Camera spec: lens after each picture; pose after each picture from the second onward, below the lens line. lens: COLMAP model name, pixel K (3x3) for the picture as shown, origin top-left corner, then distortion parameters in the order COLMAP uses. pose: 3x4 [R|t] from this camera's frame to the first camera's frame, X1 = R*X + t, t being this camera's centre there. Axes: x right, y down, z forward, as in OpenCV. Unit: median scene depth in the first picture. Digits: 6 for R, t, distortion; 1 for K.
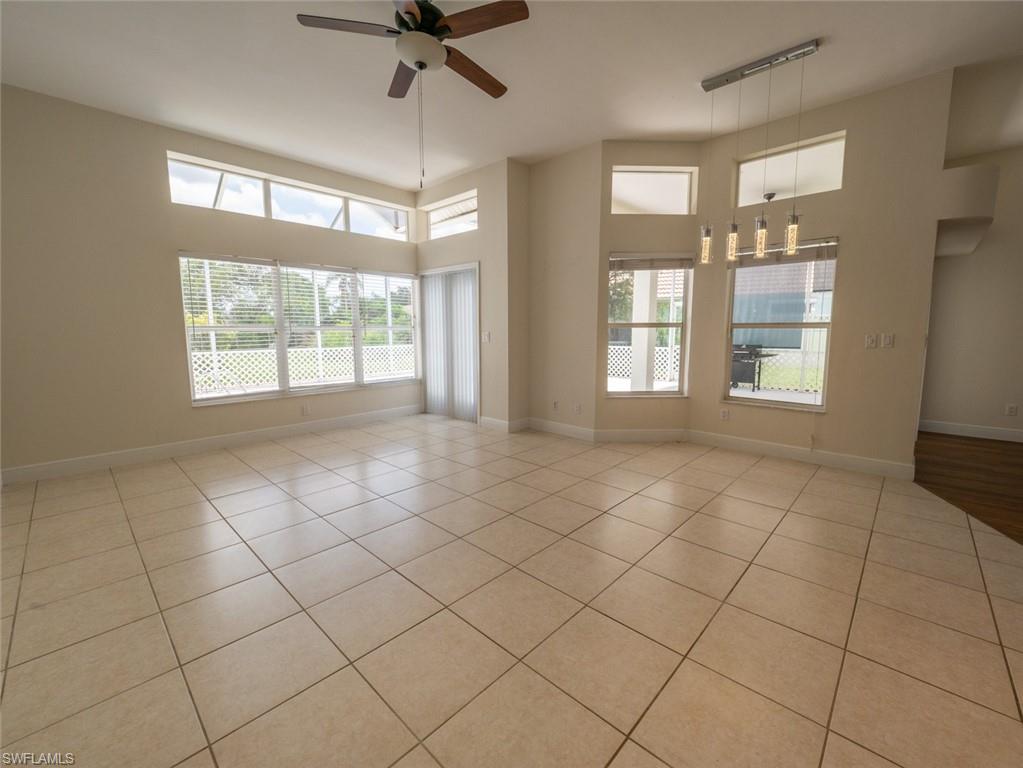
lens RADIAL K [[433.2, 0, 508.0], [0, 433.2, 379.2], [0, 0, 1]] dist [-0.001531, -0.001038]
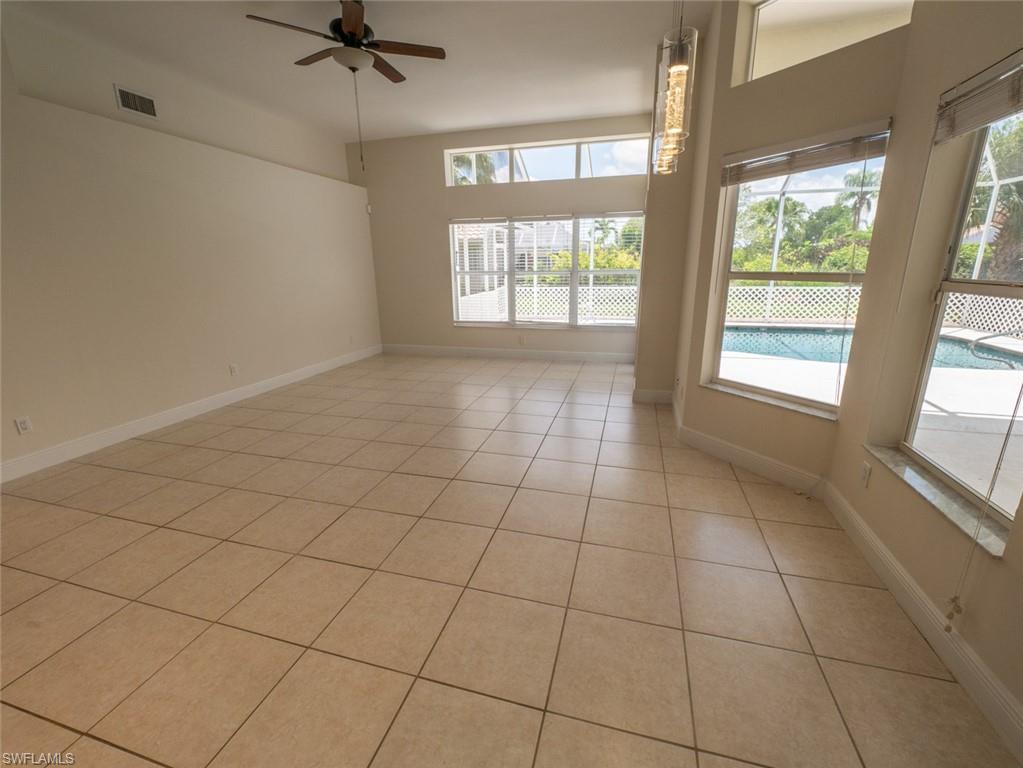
lens RADIAL K [[433.2, 0, 512.3], [0, 433.2, 385.0], [0, 0, 1]] dist [-0.001531, -0.001038]
pose [[0.466999, 0.234464, -0.852607, 0.608360], [-0.102504, 0.972060, 0.211169, -0.062453], [0.878297, -0.011220, 0.477984, 0.382636]]
